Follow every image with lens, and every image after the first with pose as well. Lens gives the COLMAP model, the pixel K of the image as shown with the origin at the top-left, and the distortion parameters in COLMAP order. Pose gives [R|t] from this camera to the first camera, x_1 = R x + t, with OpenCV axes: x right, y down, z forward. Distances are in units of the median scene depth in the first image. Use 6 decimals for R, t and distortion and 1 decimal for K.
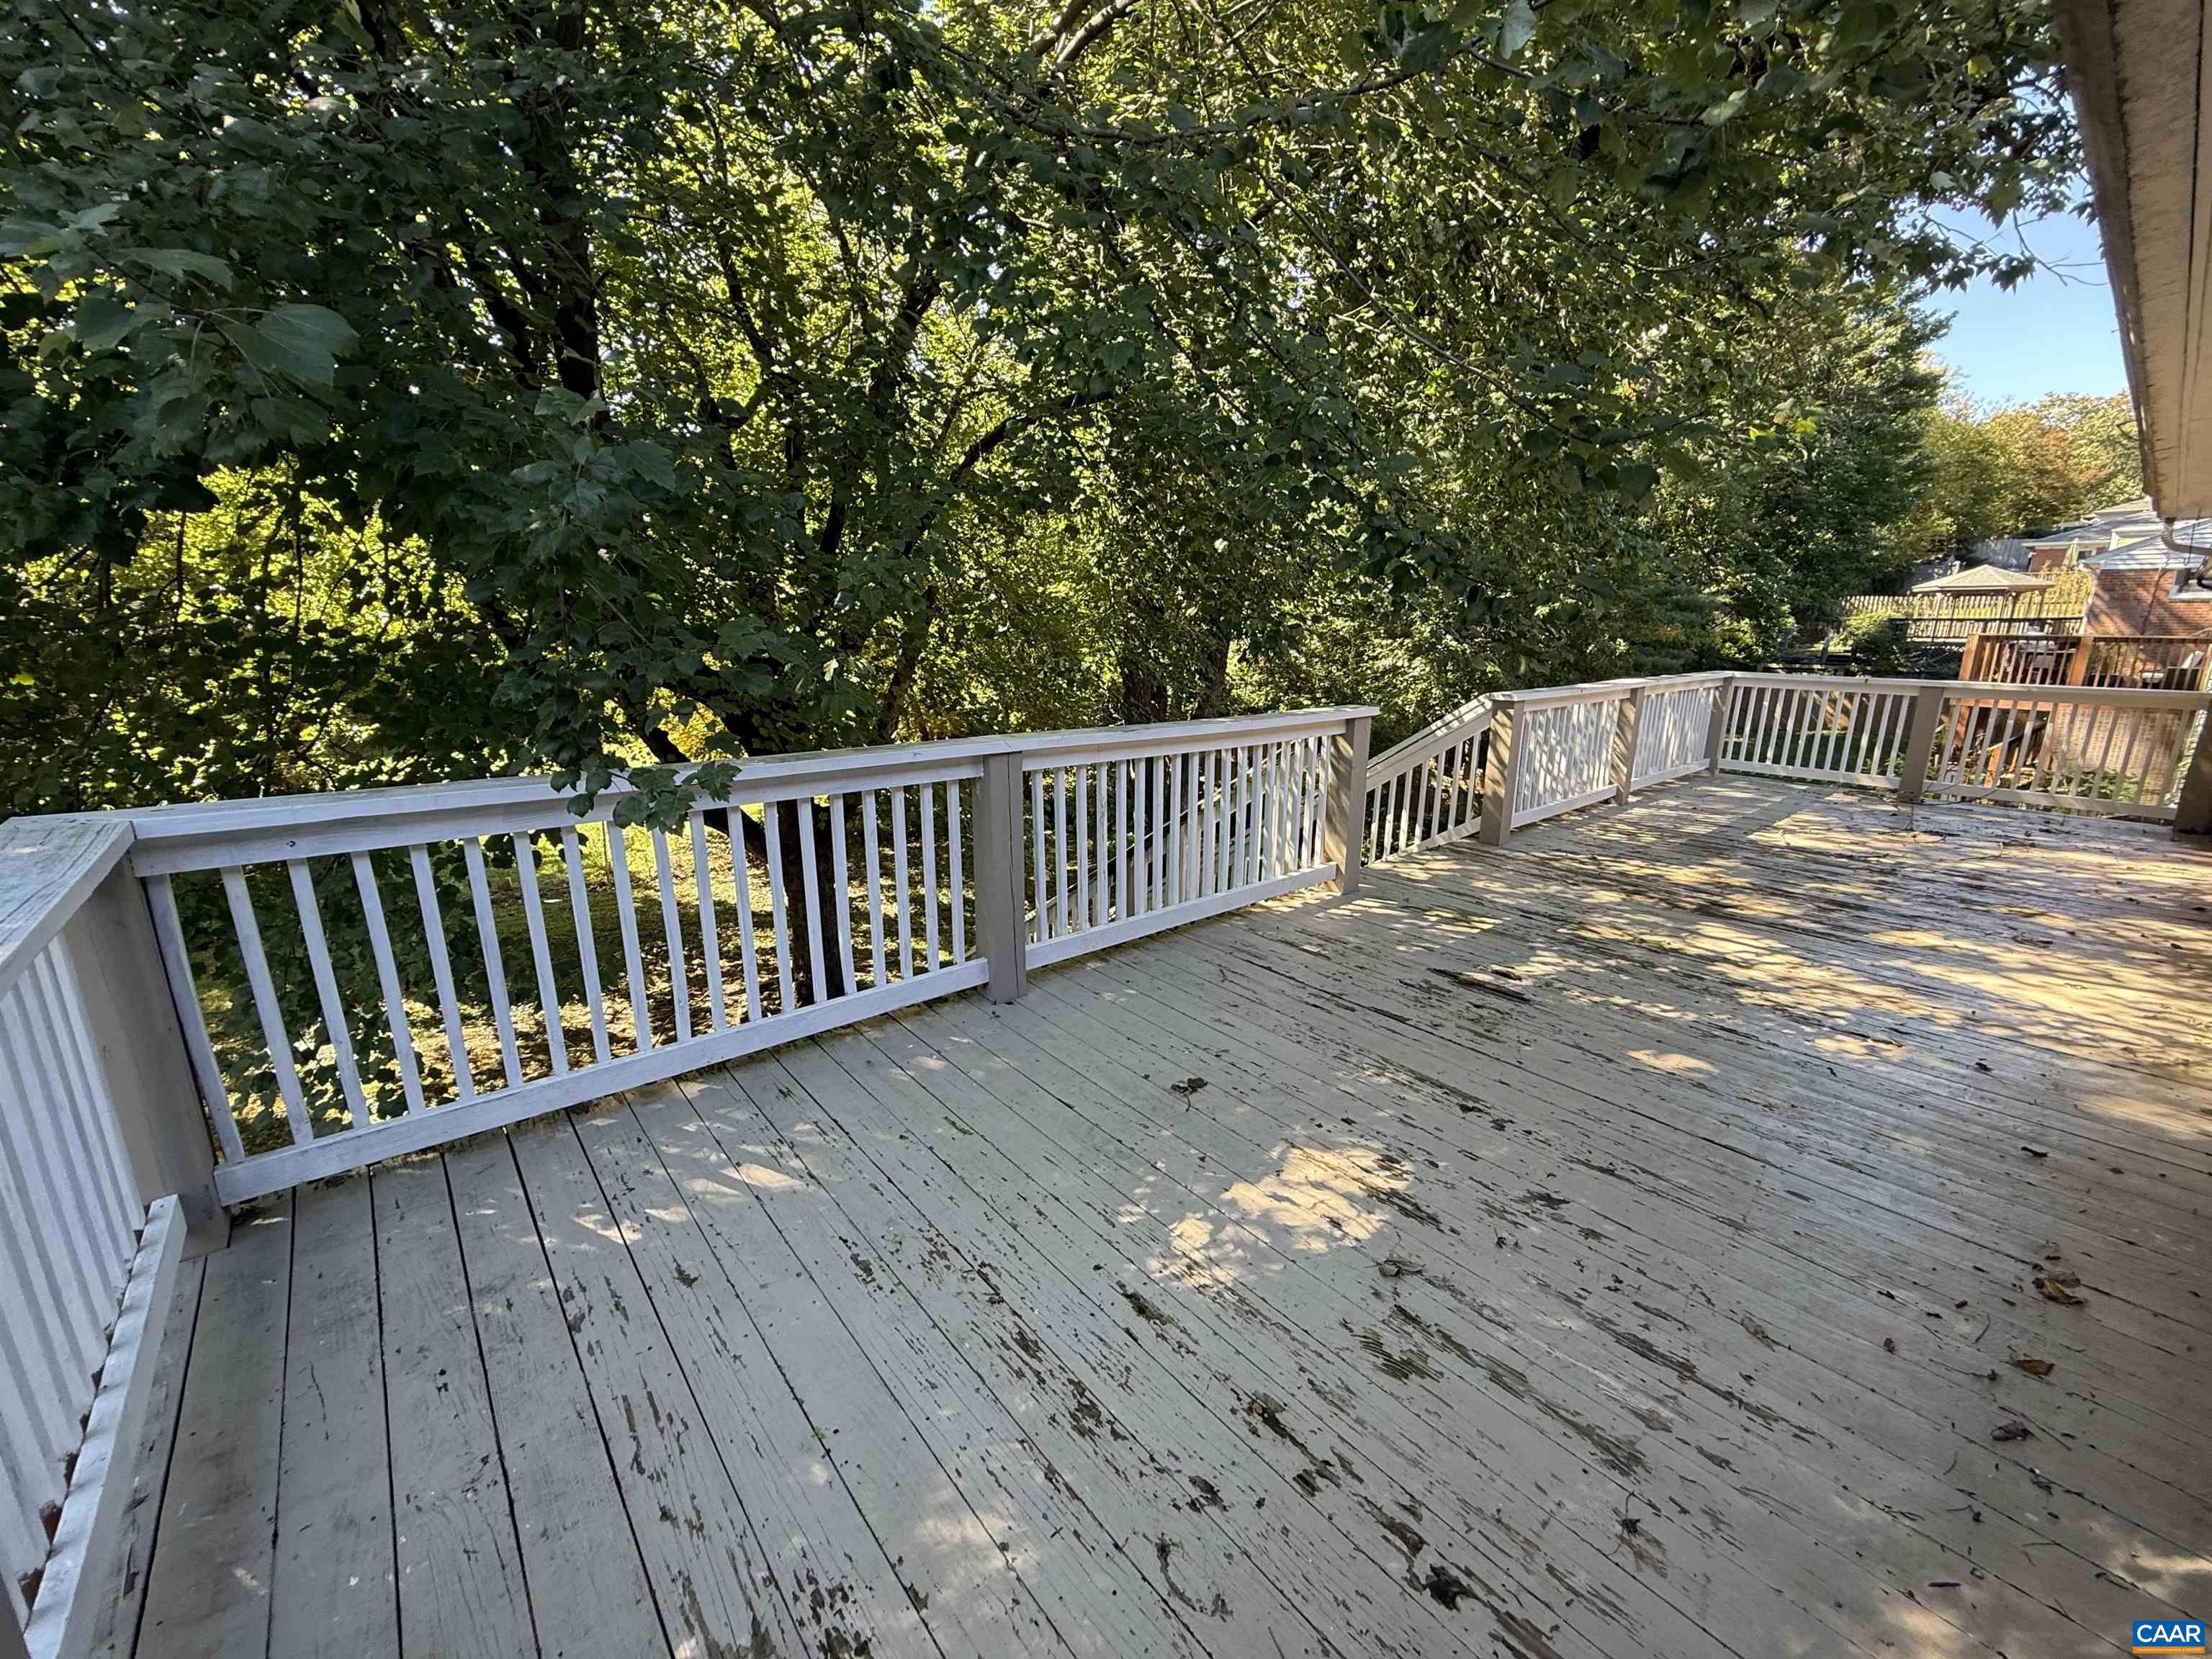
lens RADIAL K [[908.9, 0, 1106.0], [0, 908.9, 829.5], [0, 0, 1]] dist [-0.002051, -0.000322]
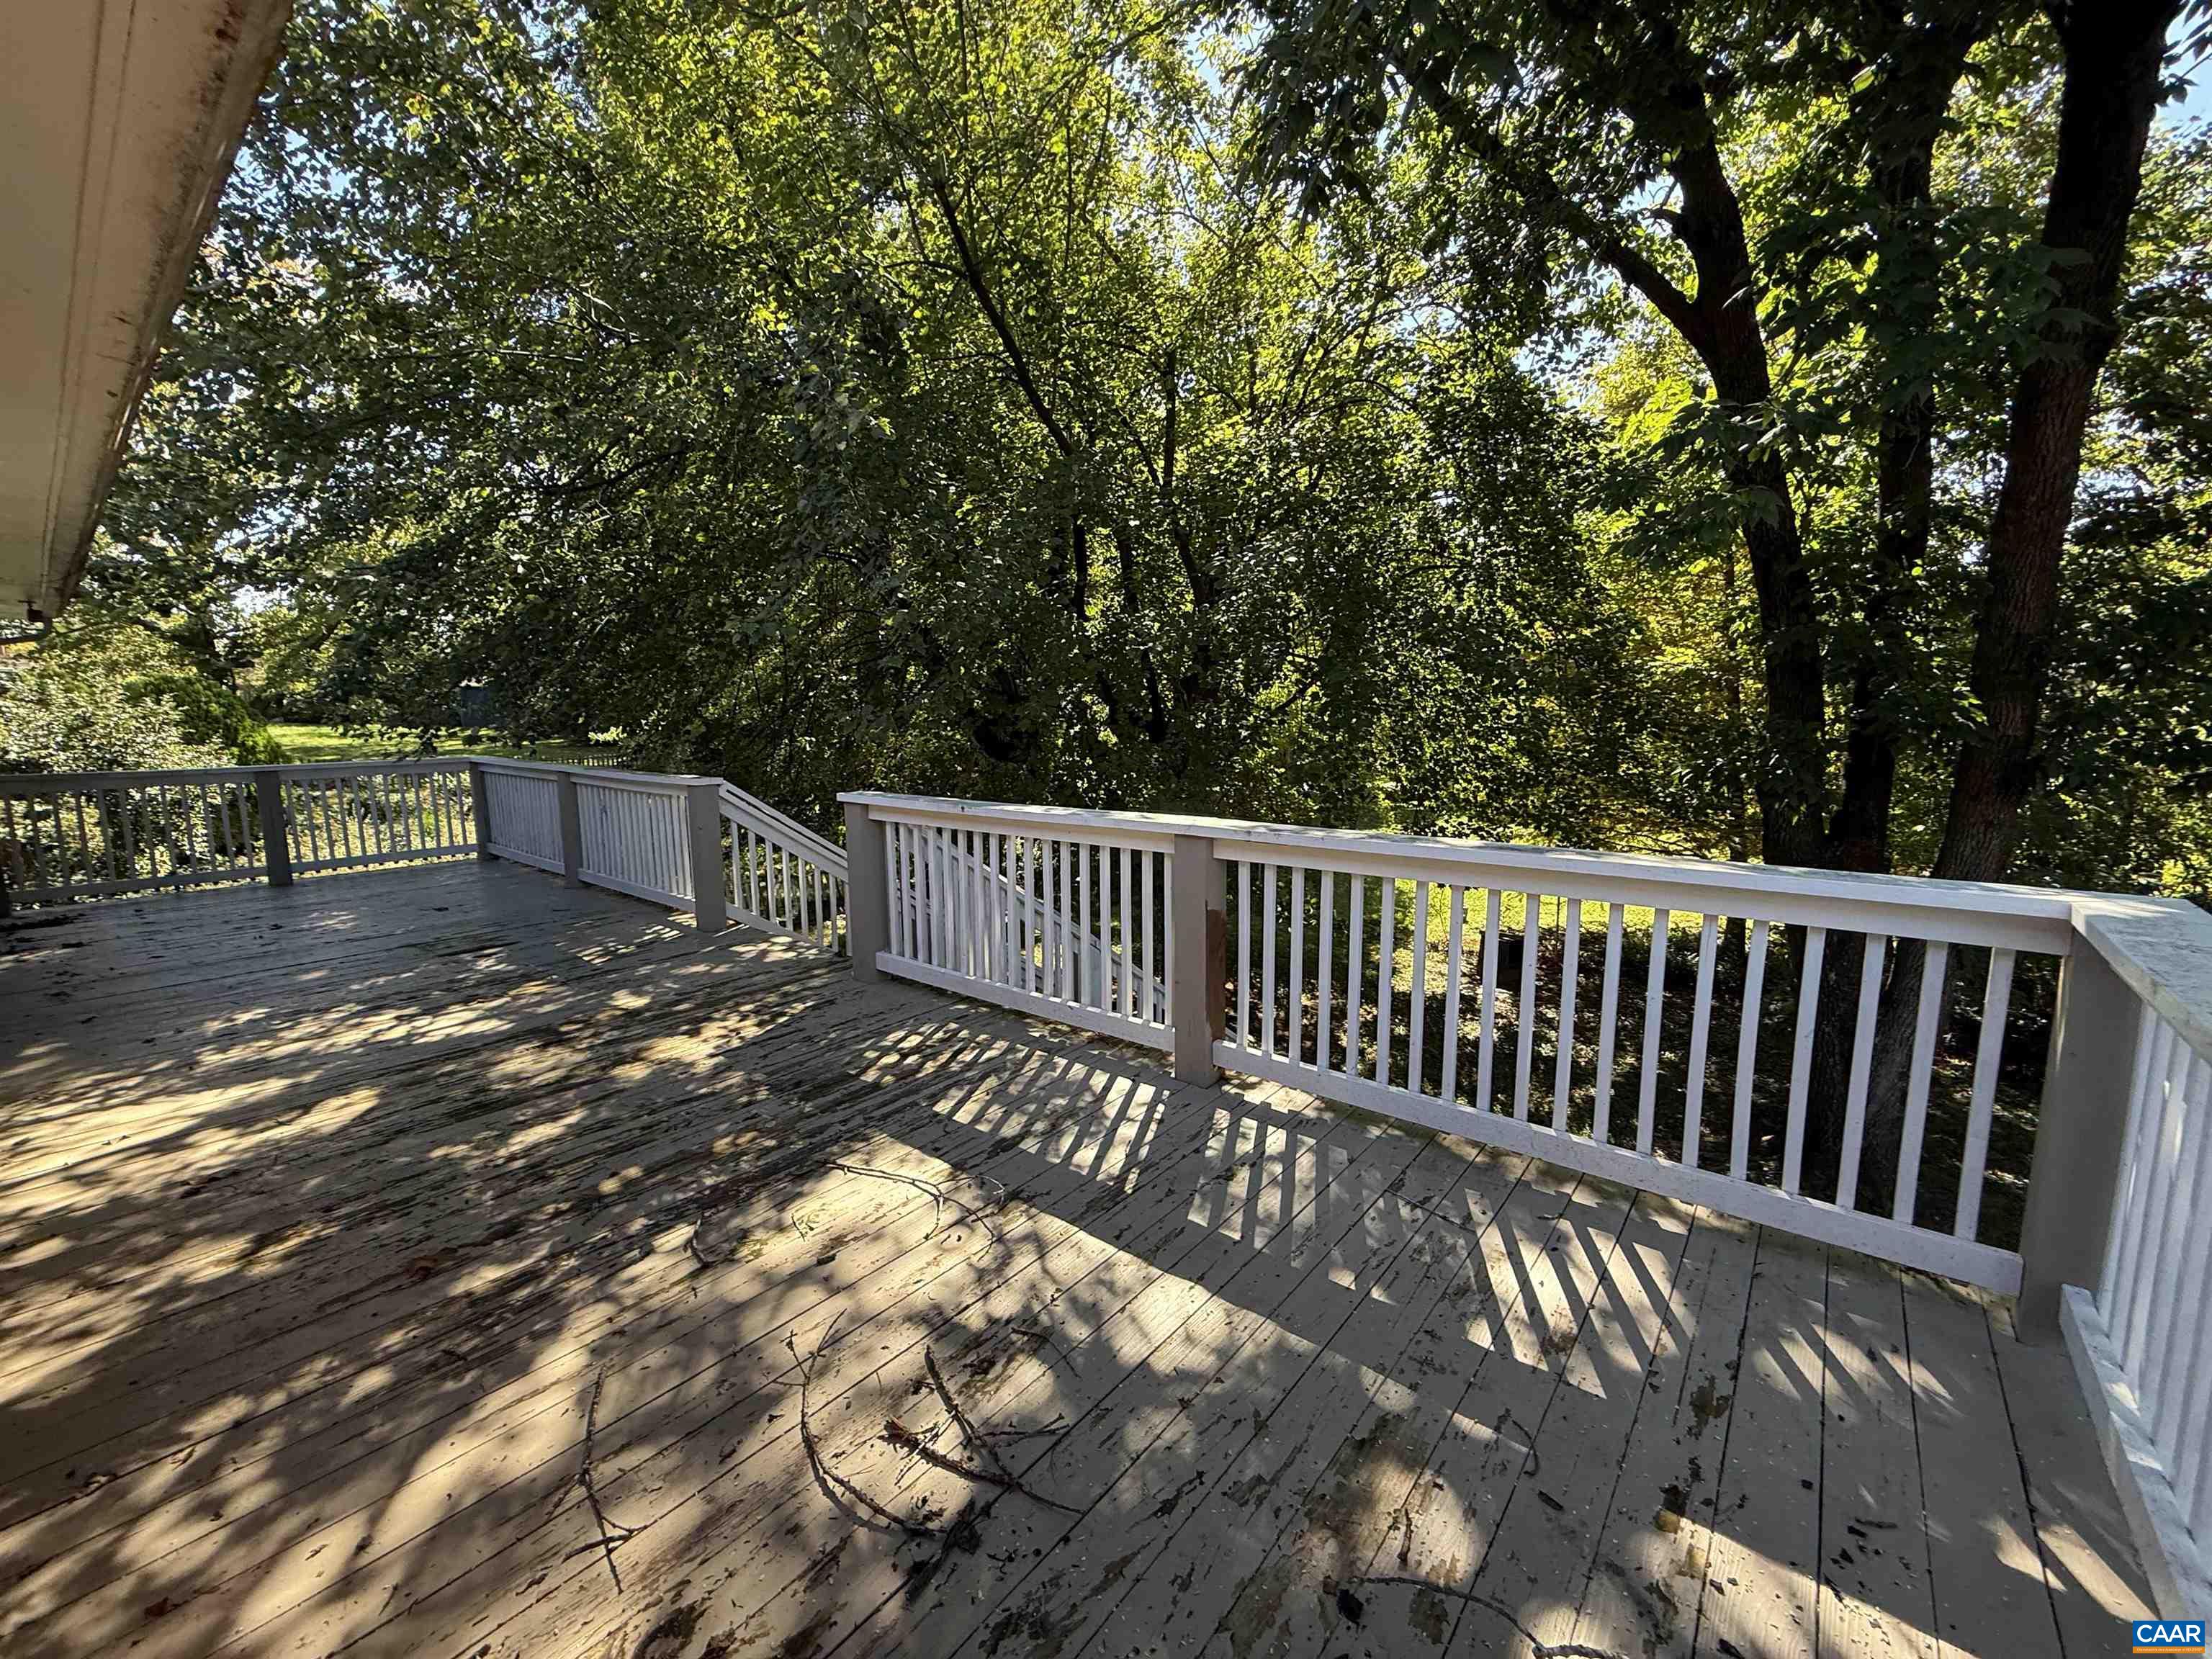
lens RADIAL K [[908.9, 0, 1106.0], [0, 908.9, 829.5], [0, 0, 1]] dist [-0.002051, -0.000322]
pose [[0.144695, 0.111970, -0.983121, 1.772689], [-0.201578, 0.976076, 0.081499, -0.315459], [0.968726, 0.186383, 0.163804, 1.508084]]
